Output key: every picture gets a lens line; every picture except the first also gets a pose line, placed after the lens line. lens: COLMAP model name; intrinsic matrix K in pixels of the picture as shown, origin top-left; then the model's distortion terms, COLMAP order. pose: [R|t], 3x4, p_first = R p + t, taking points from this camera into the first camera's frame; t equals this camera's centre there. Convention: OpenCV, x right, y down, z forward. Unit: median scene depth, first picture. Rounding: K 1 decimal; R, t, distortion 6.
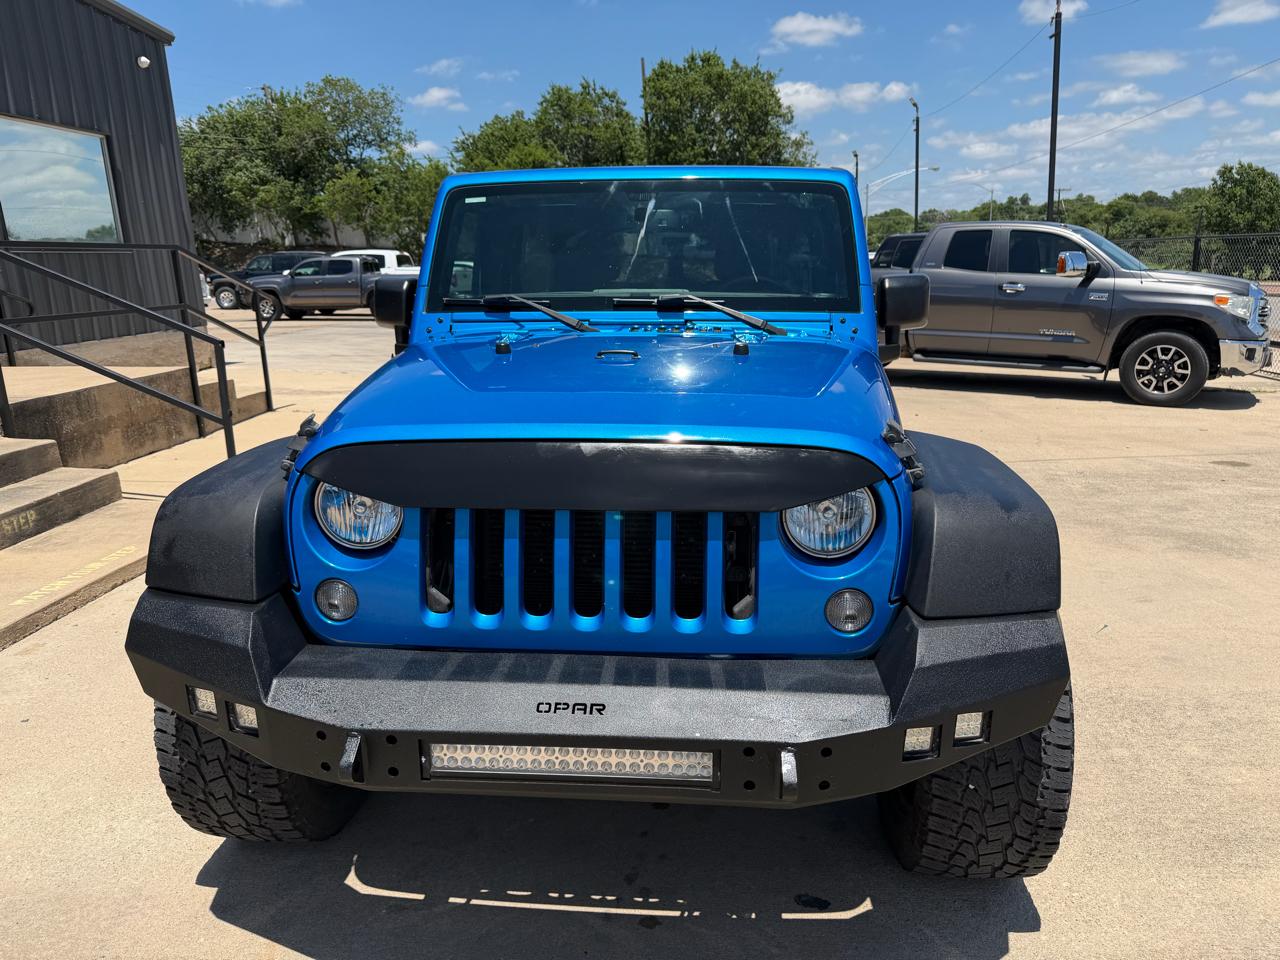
lens RADIAL K [[920.3, 0, 637.9], [0, 920.3, 483.9], [0, 0, 1]] dist [0.016601, -0.025291]
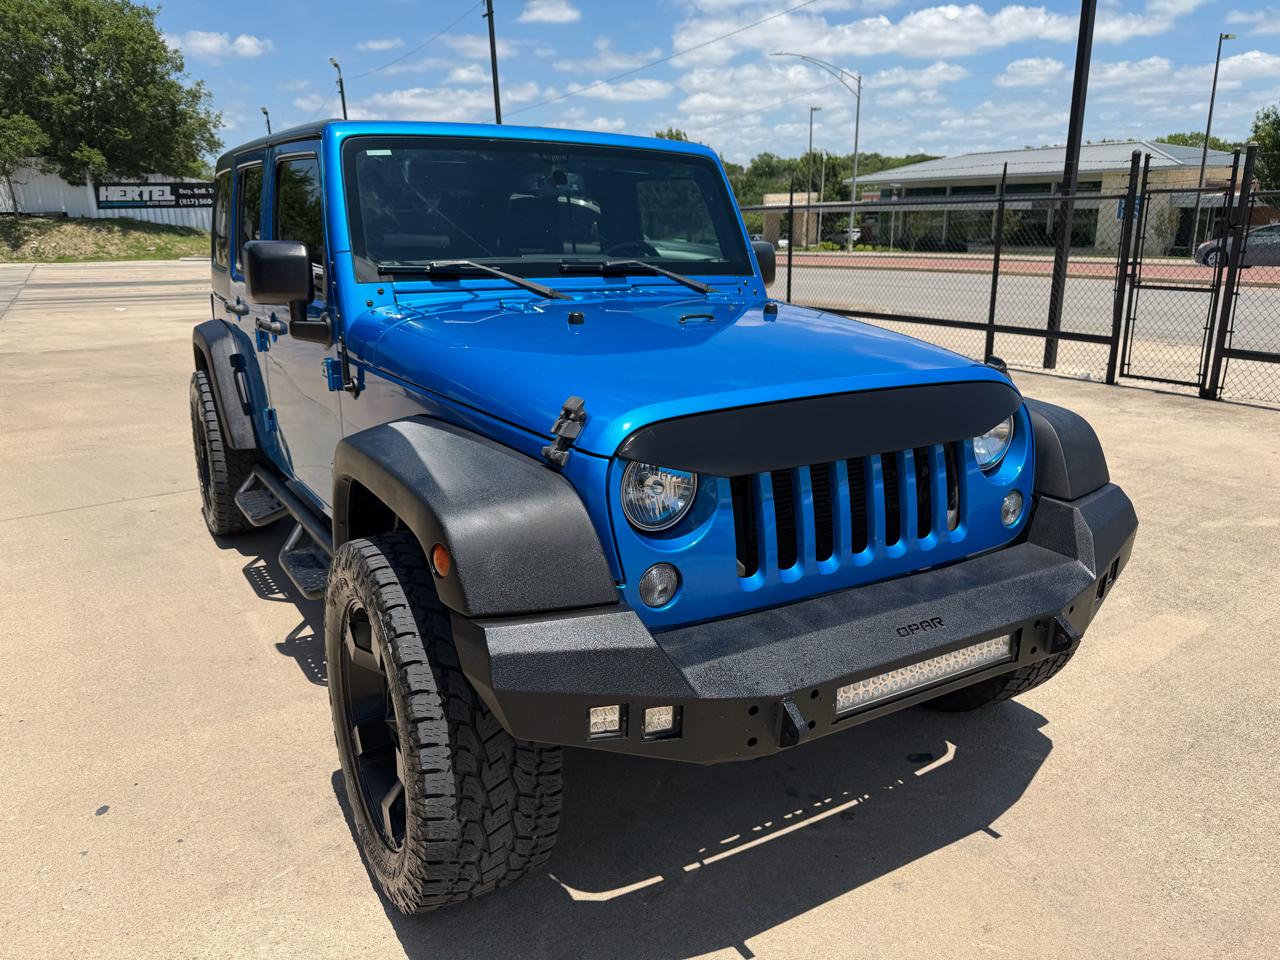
lens RADIAL K [[920.3, 0, 640.7], [0, 920.3, 491.3], [0, 0, 1]] dist [0.016601, -0.025291]
pose [[0.810373, -0.149574, 0.566501, -0.544484], [0.125880, 0.988734, 0.080986, -0.031172], [-0.572233, 0.005683, 0.820072, 0.147866]]
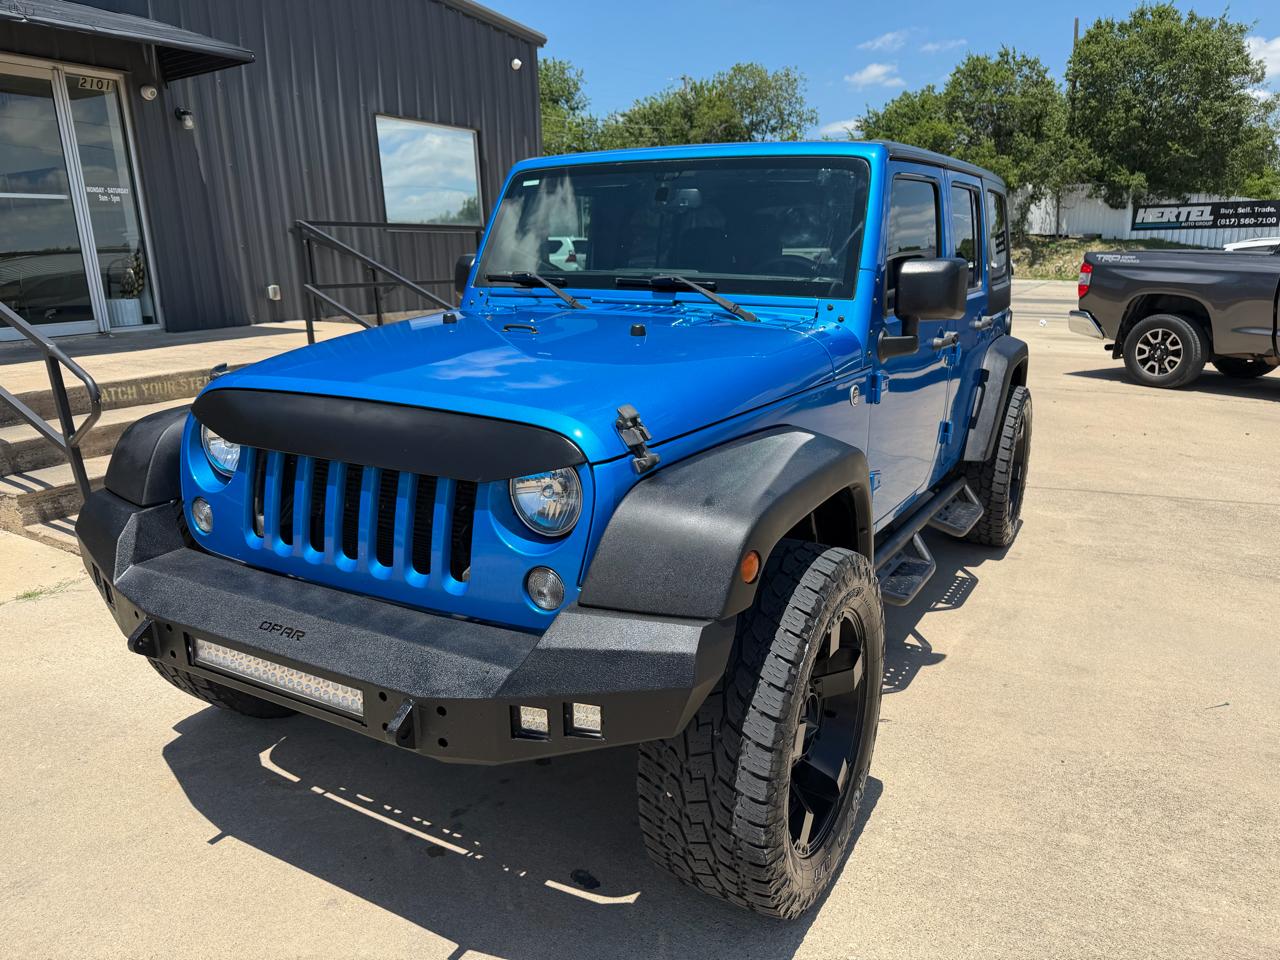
lens RADIAL K [[920.3, 0, 634.4], [0, 920.3, 484.2], [0, 0, 1]] dist [0.016601, -0.025291]
pose [[0.906380, 0.115855, -0.406268, 0.431317], [-0.108096, 0.993249, 0.042083, -0.017547], [0.408400, 0.005773, 0.912785, 0.071420]]
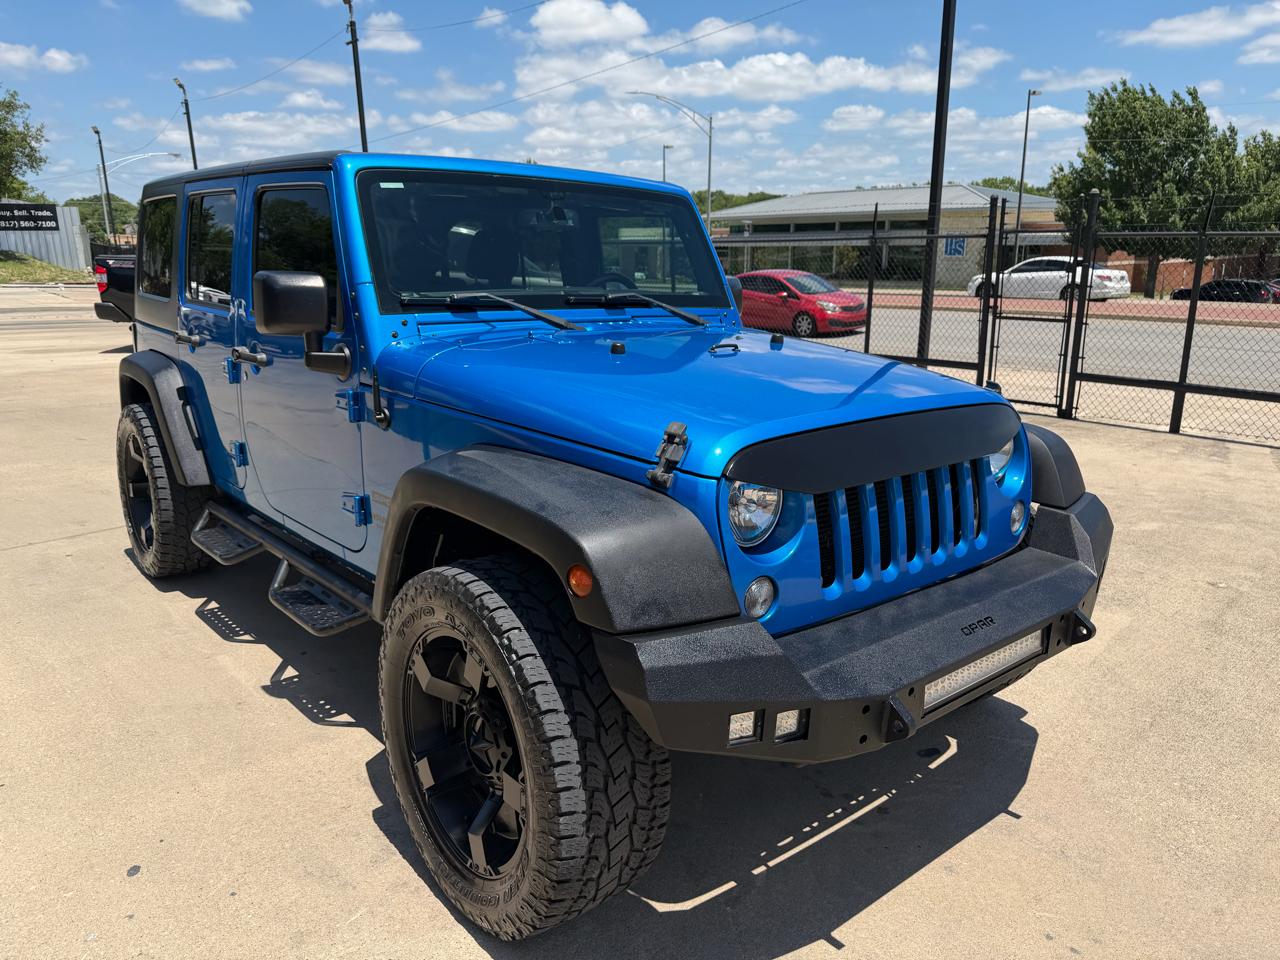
lens RADIAL K [[920.3, 0, 645.5], [0, 920.3, 480.8], [0, 0, 1]] dist [0.016601, -0.025291]
pose [[0.704738, -0.146204, 0.694240, -0.691014], [0.144179, 0.987631, 0.061631, -0.051114], [-0.694663, 0.056661, 0.717100, 0.225708]]
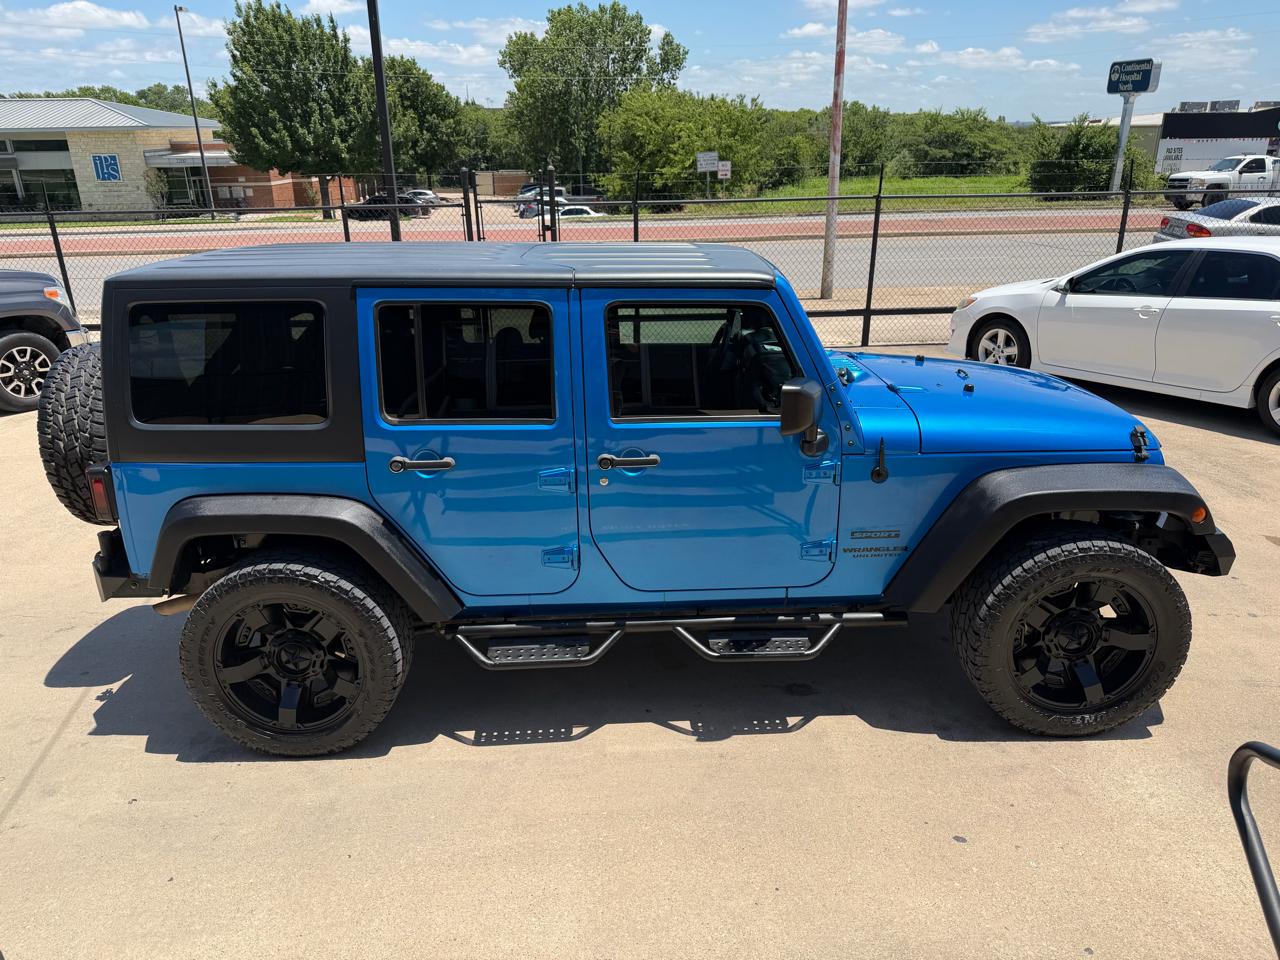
lens RADIAL K [[899.0, 0, 637.8], [0, 899.0, 486.3], [0, 0, 1]] dist [0.029458, -0.034793]
pose [[-0.103813, -0.320507, 0.941540, -1.280048], [0.250663, 0.907667, 0.336614, -0.525190], [-0.962492, 0.270954, -0.013888, 1.312440]]
